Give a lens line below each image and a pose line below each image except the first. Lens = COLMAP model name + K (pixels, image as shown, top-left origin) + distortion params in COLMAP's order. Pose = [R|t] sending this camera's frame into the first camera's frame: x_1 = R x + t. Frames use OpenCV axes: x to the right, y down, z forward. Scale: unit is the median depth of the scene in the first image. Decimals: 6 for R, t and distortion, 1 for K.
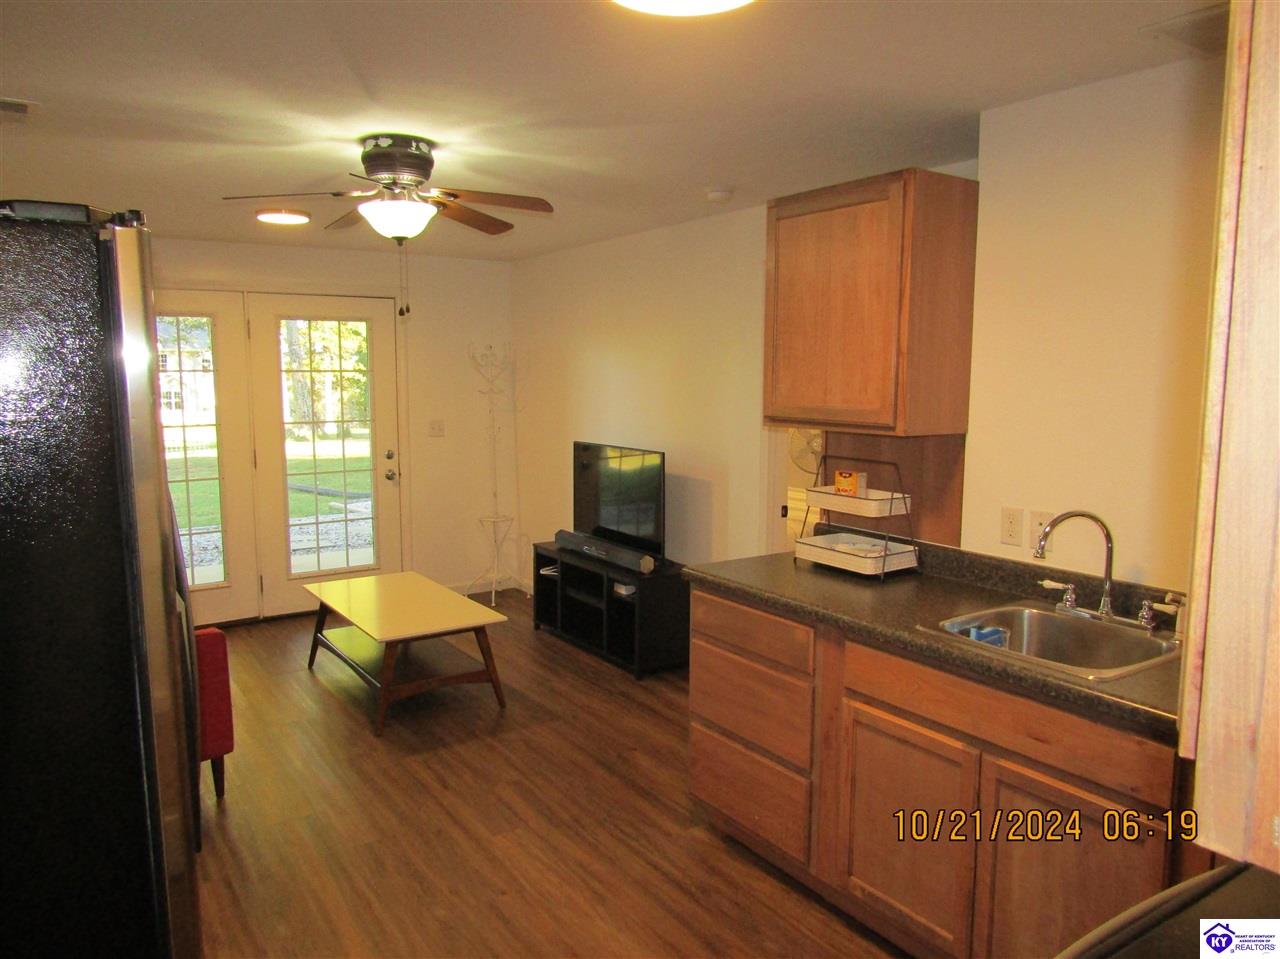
lens RADIAL K [[914.4, 0, 639.2], [0, 914.4, 482.3], [0, 0, 1]] dist [-0.017839, 0.006672]
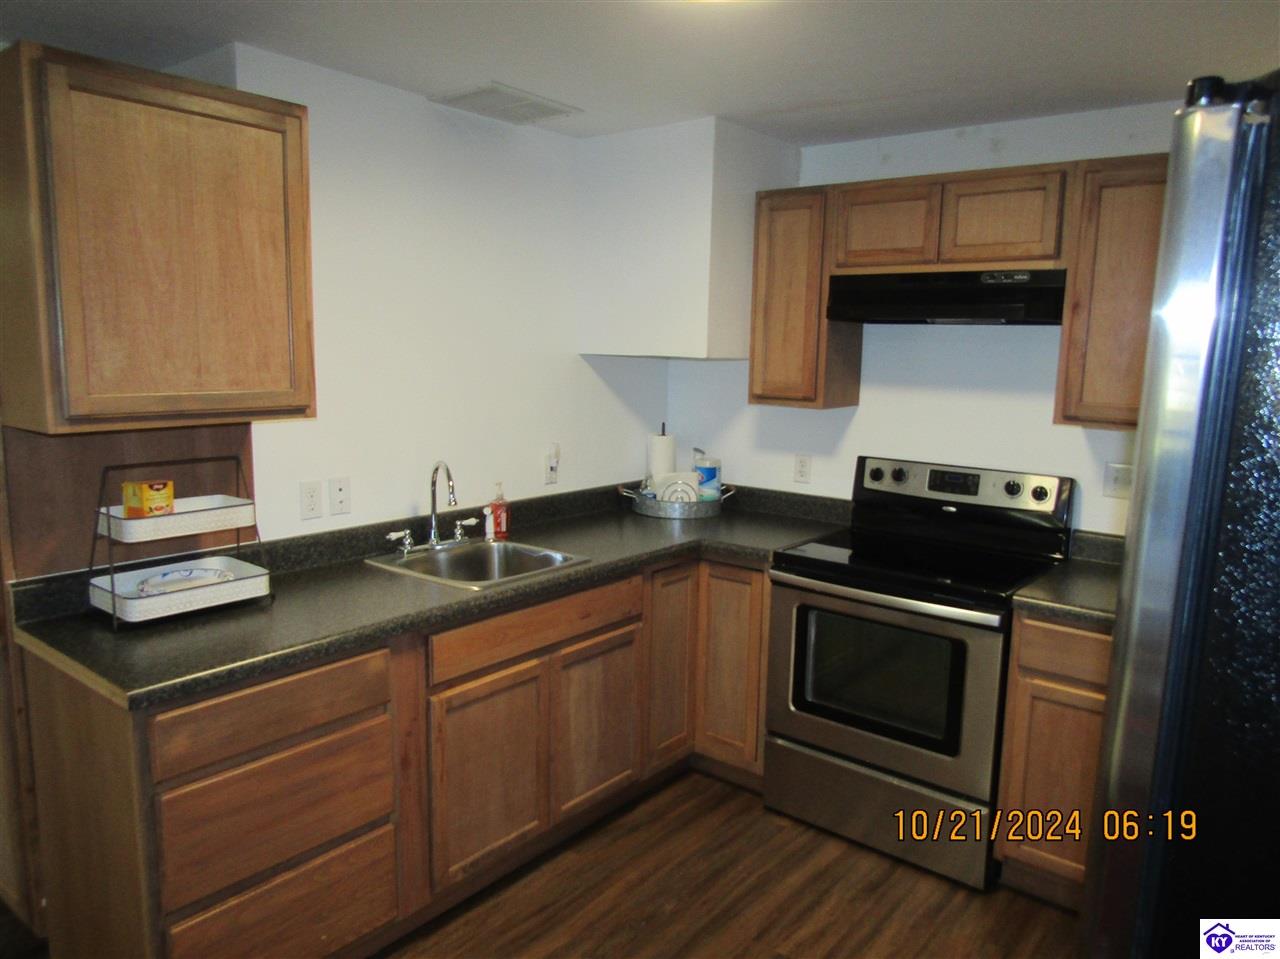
lens RADIAL K [[914.4, 0, 639.3], [0, 914.4, 482.6], [0, 0, 1]] dist [-0.017839, 0.006672]
pose [[-0.296732, -0.151509, 0.942865, -0.682056], [0.097053, 0.977437, 0.187608, -0.132318], [-0.950016, 0.147177, -0.275333, 1.021620]]
